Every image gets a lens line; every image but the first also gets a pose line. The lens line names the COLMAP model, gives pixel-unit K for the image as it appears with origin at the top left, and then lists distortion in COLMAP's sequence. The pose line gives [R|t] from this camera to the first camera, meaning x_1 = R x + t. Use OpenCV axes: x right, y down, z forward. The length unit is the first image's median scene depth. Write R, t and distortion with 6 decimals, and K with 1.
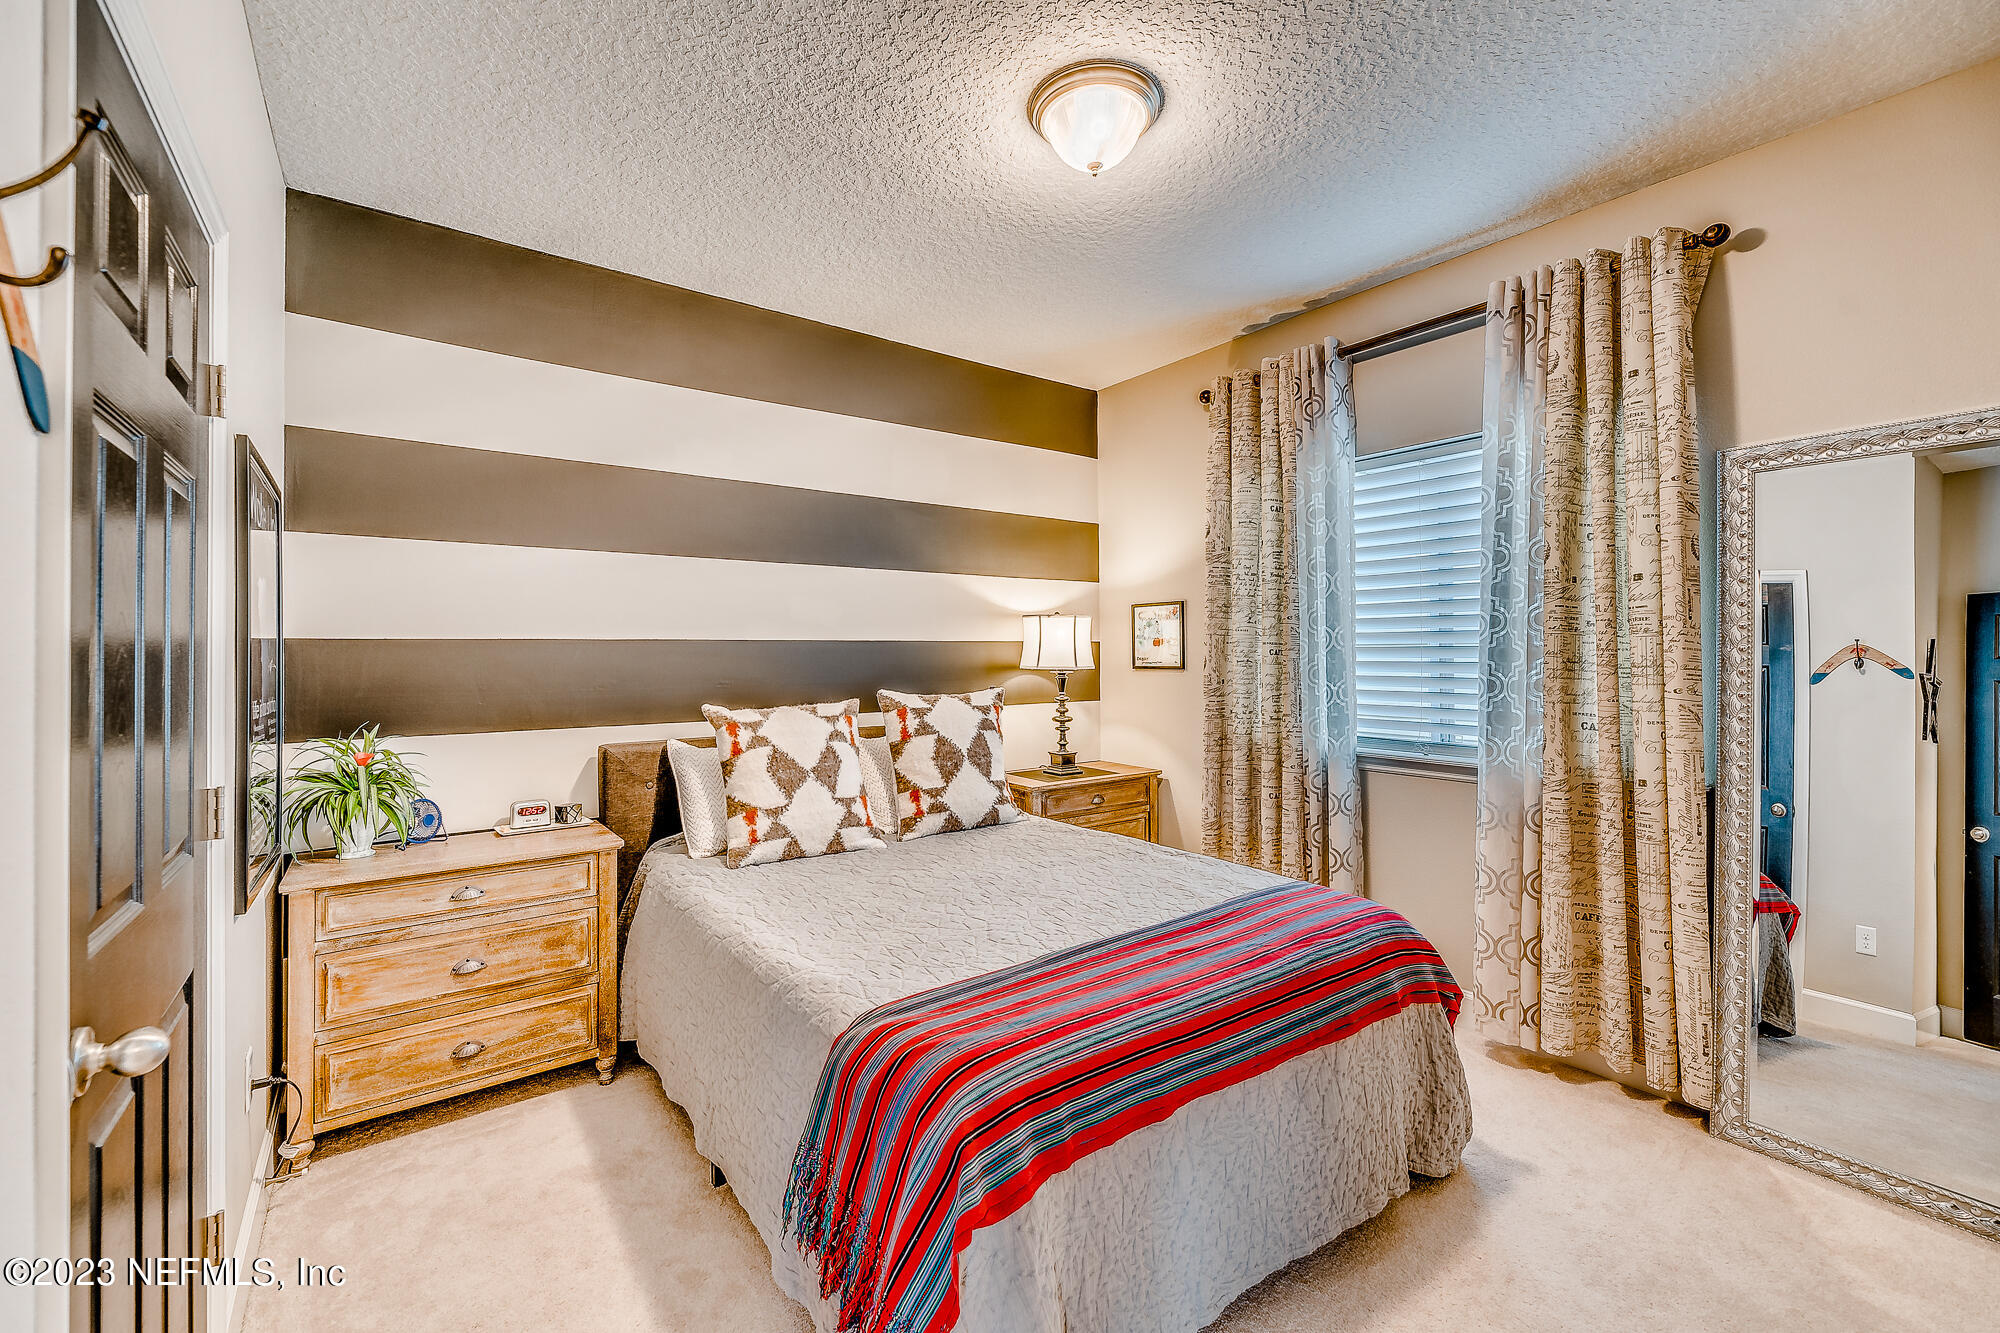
lens RADIAL K [[809.8, 0, 992.9], [0, 809.8, 671.1], [0, 0, 1]] dist [0.001794, 0.000227]
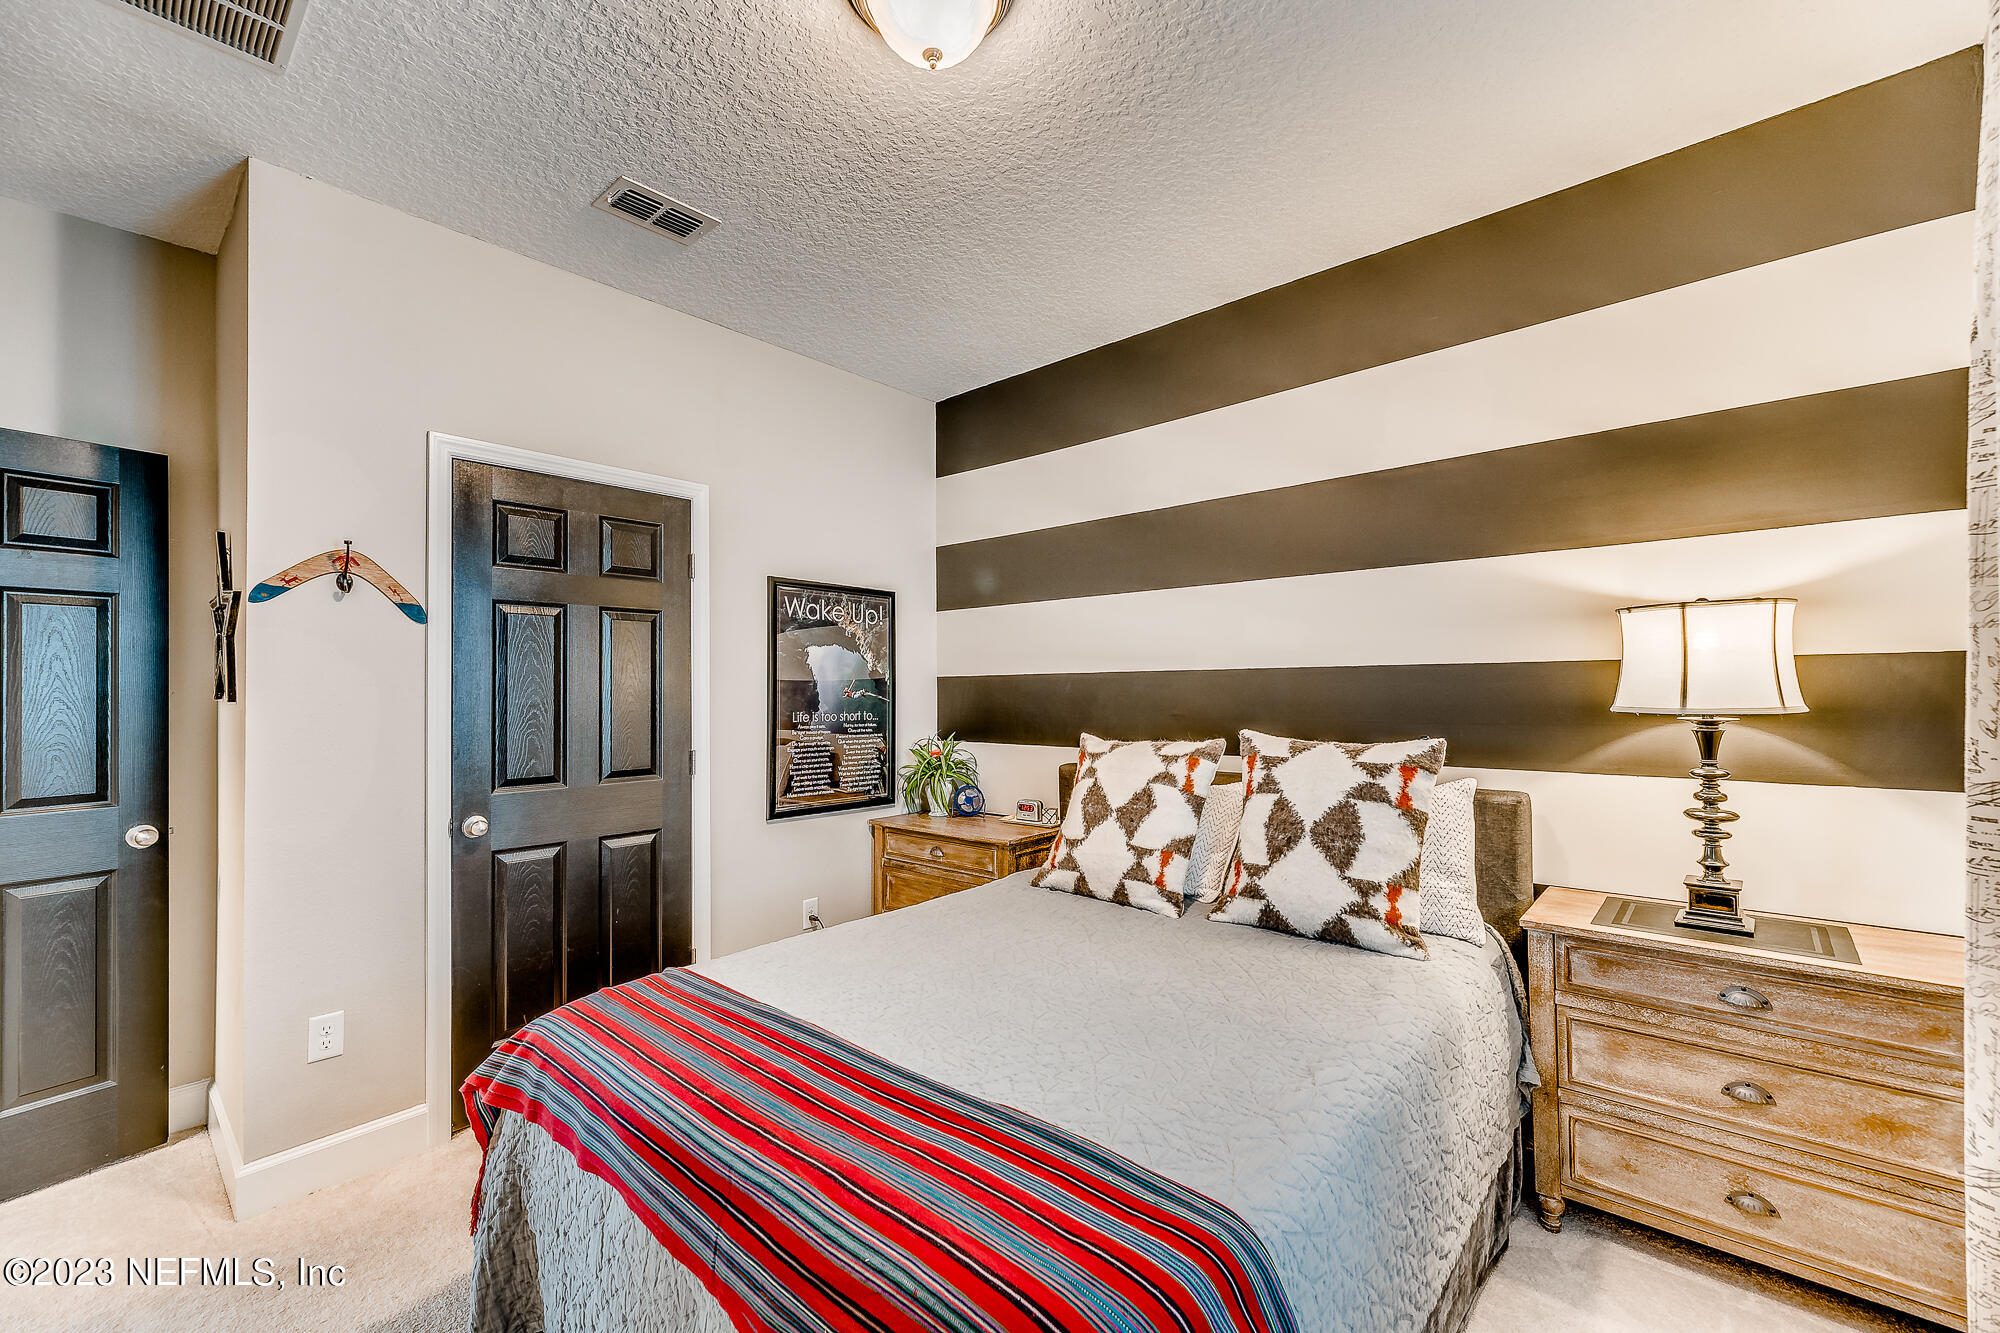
lens RADIAL K [[809.8, 0, 992.9], [0, 809.8, 671.1], [0, 0, 1]] dist [0.001794, 0.000227]
pose [[0.214925, -0.015418, -0.976509, 0.607952], [-0.009485, 0.999795, -0.017874, -0.018628], [0.976584, 0.013104, 0.214735, 0.597336]]
